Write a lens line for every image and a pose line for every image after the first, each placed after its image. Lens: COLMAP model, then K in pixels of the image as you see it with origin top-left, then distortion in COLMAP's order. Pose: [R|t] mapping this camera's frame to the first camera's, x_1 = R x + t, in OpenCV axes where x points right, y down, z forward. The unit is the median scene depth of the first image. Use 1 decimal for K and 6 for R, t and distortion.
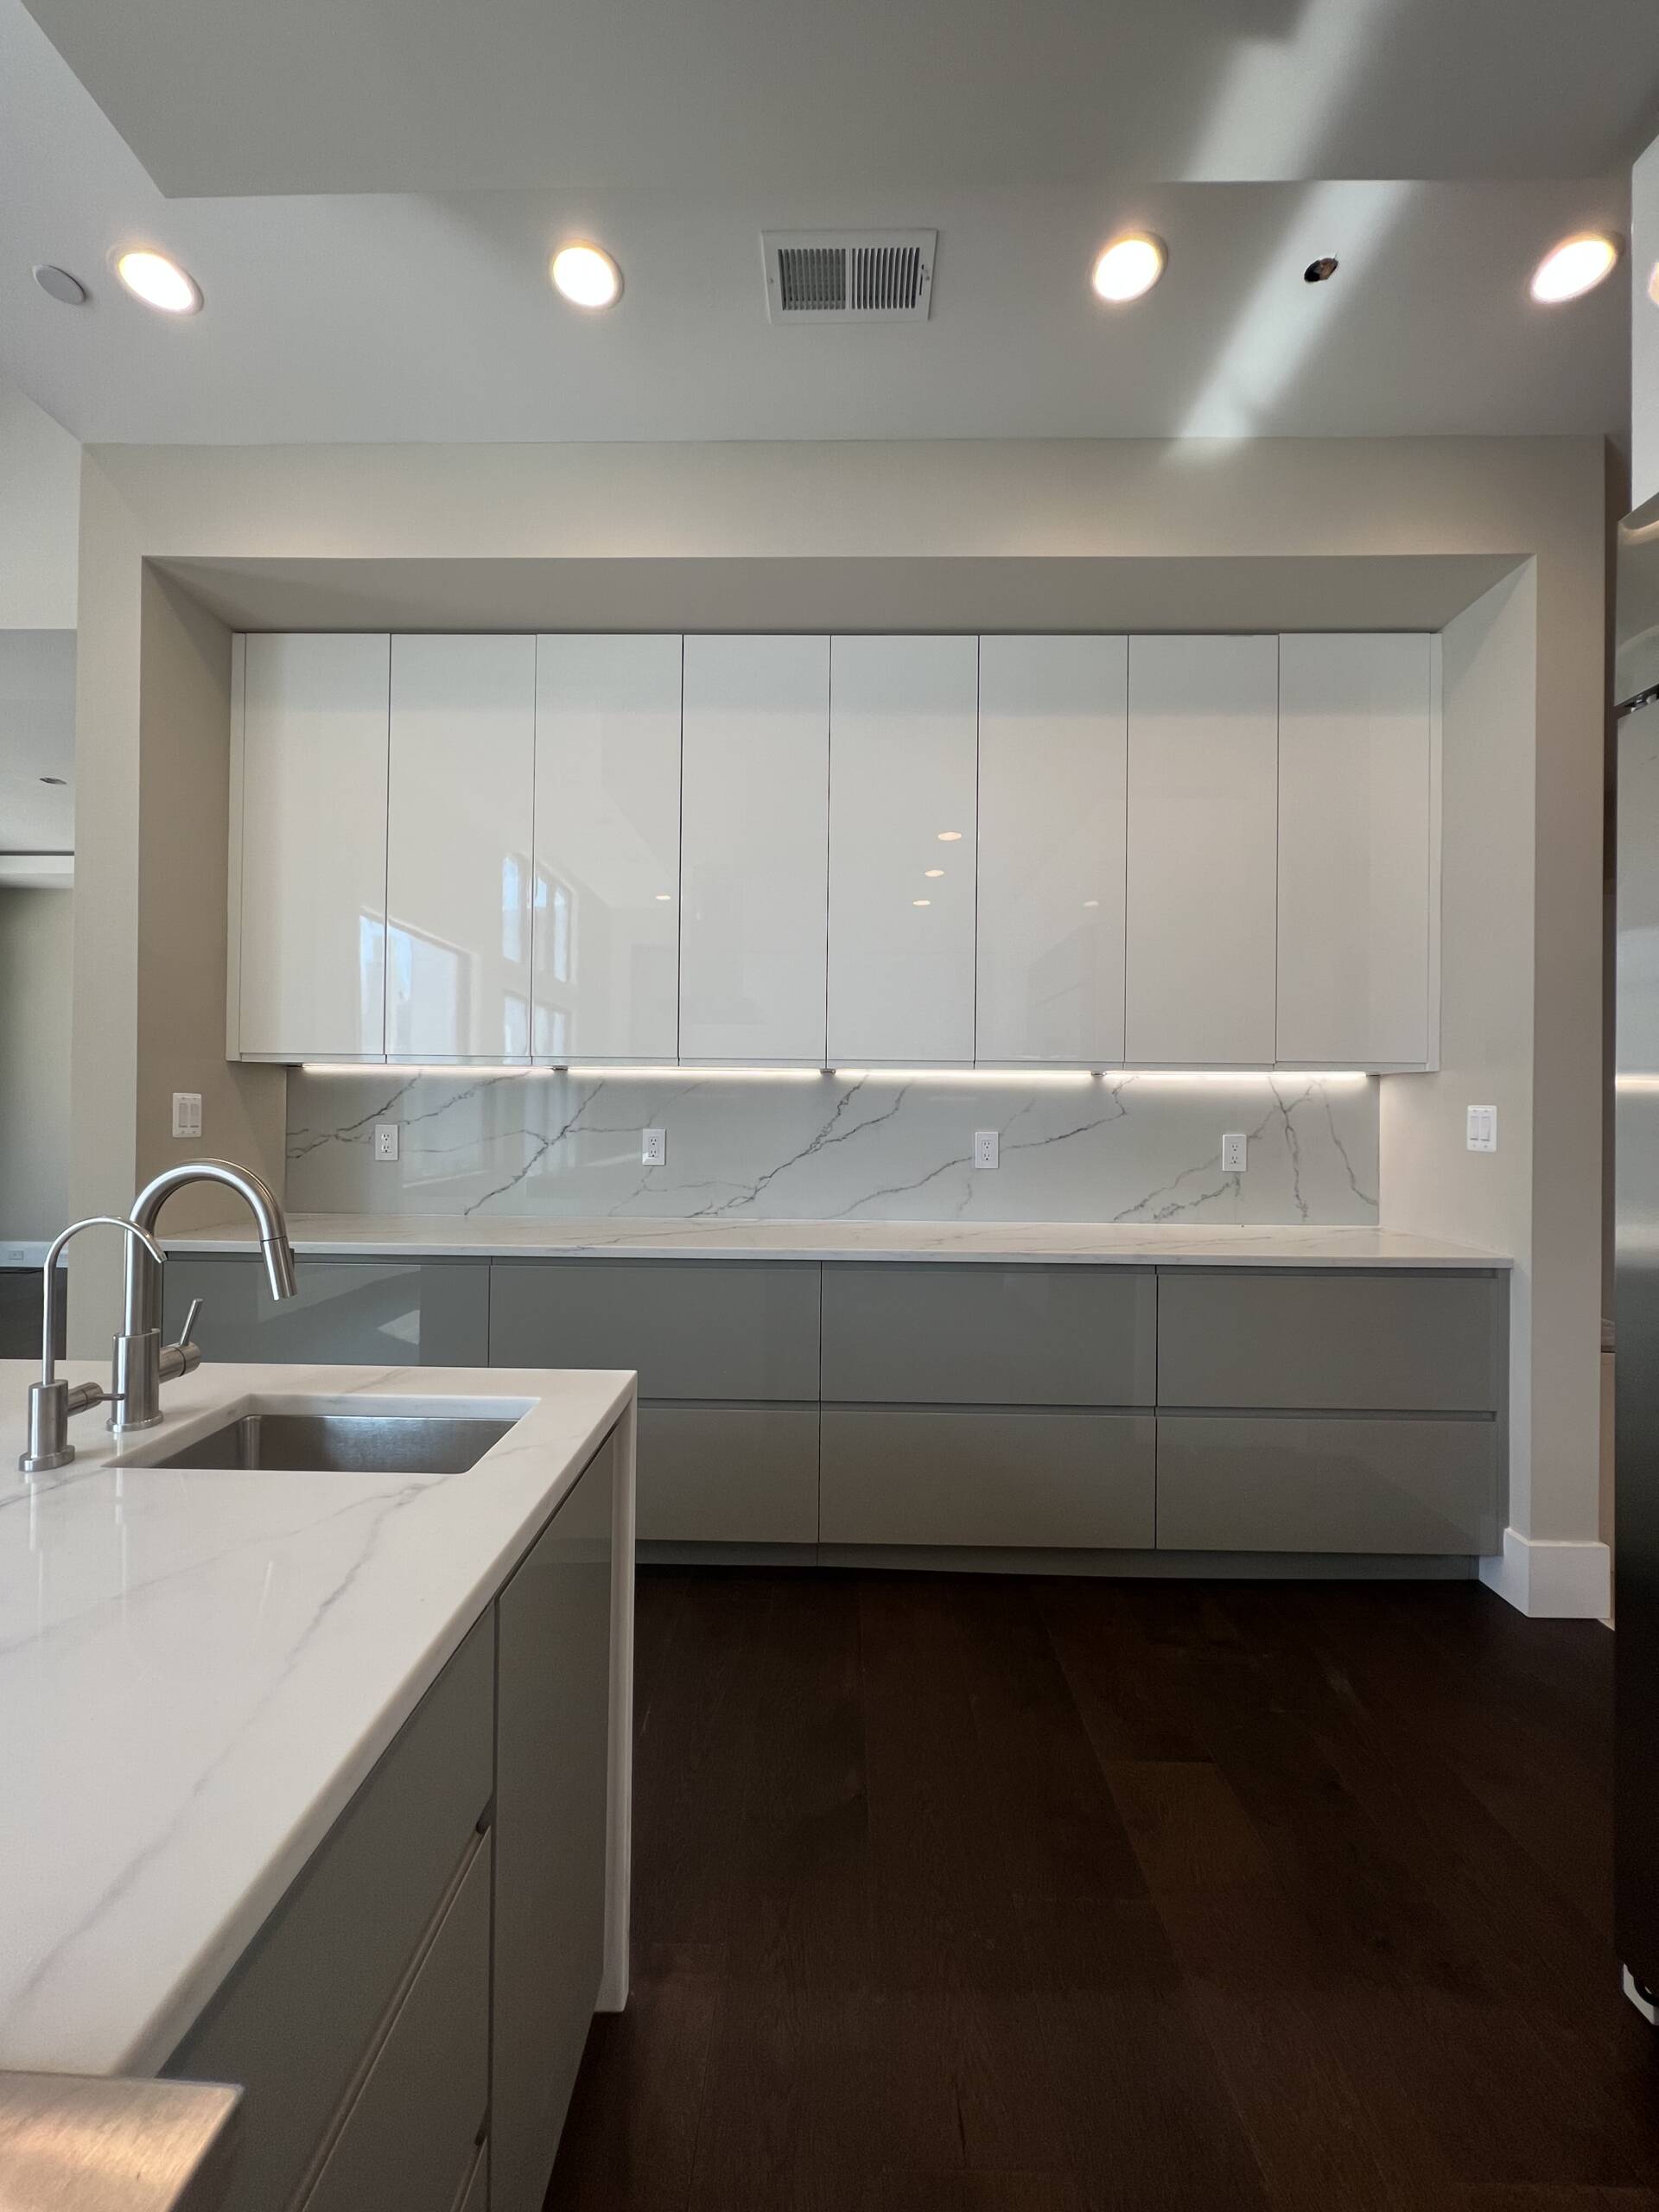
lens RADIAL K [[890.8, 0, 824.5], [0, 890.8, 1101.2], [0, 0, 1]] dist [-0.001988, 0.000038]
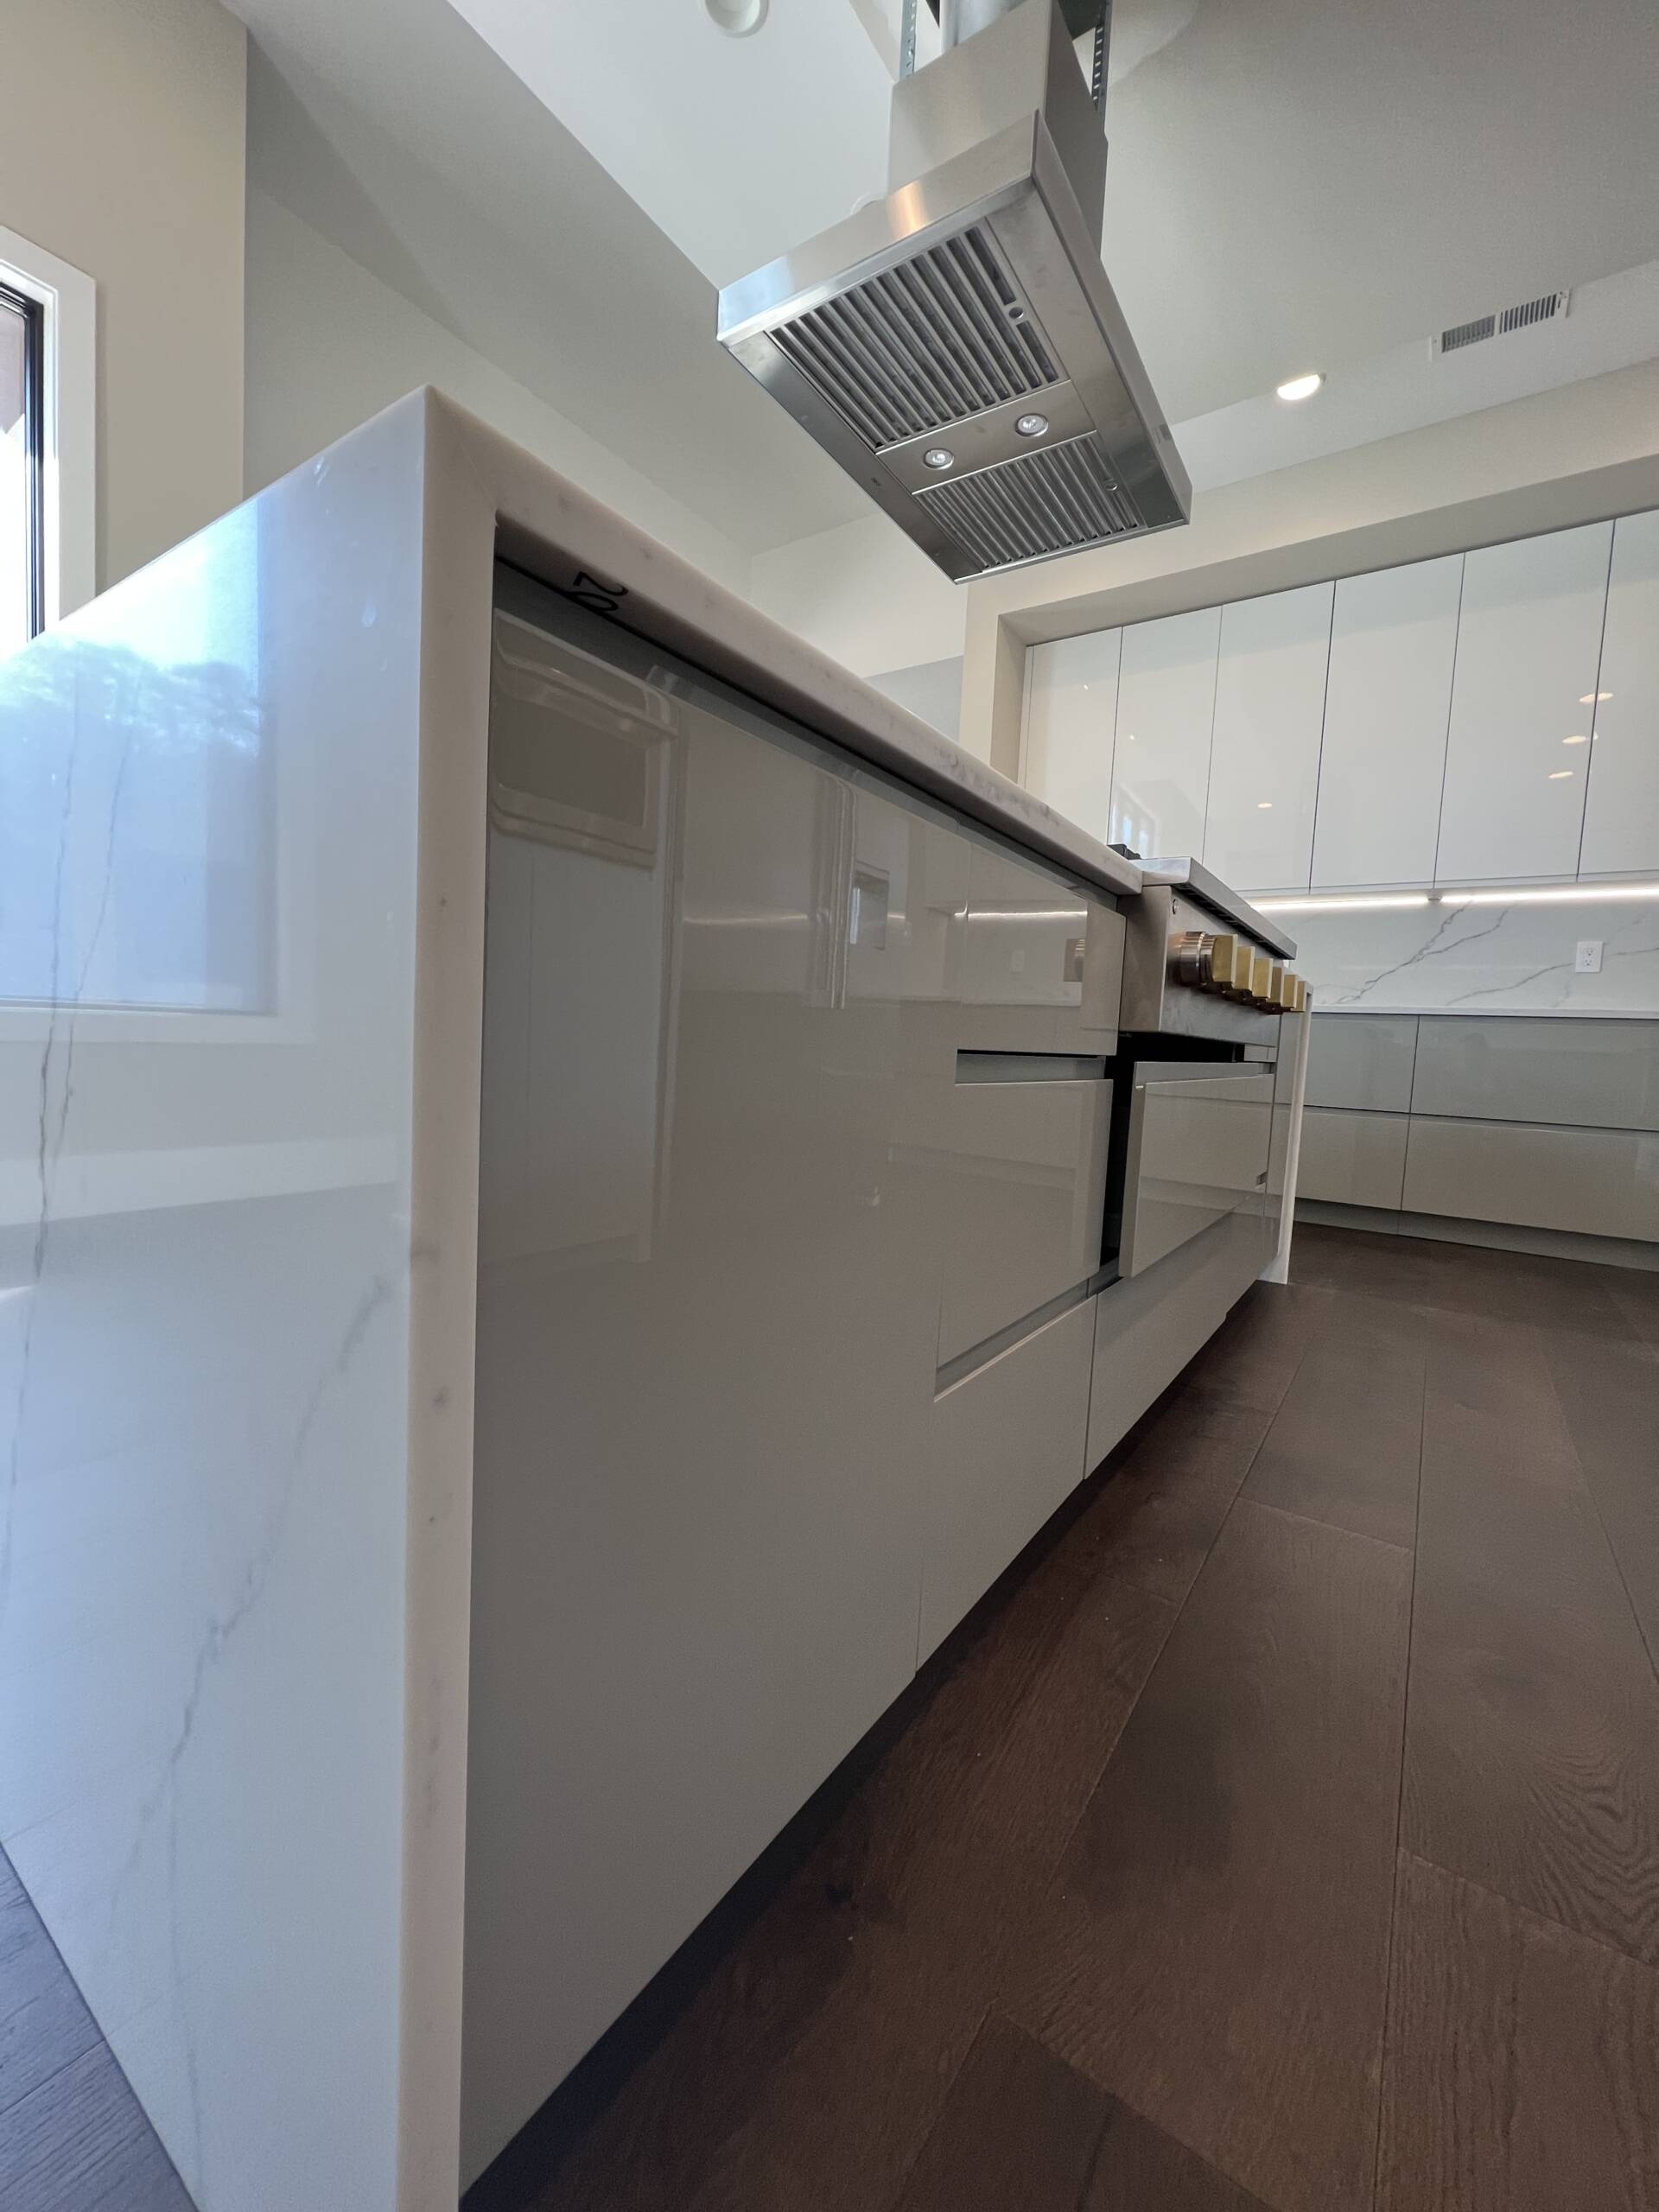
lens RADIAL K [[890.8, 0, 824.0], [0, 890.8, 1093.2], [0, 0, 1]] dist [-0.001988, 0.000038]
pose [[0.831805, 0.067138, -0.550993, -0.003836], [-0.049316, 0.997671, 0.047115, 0.345779], [0.552873, -0.012018, 0.833179, -0.852117]]
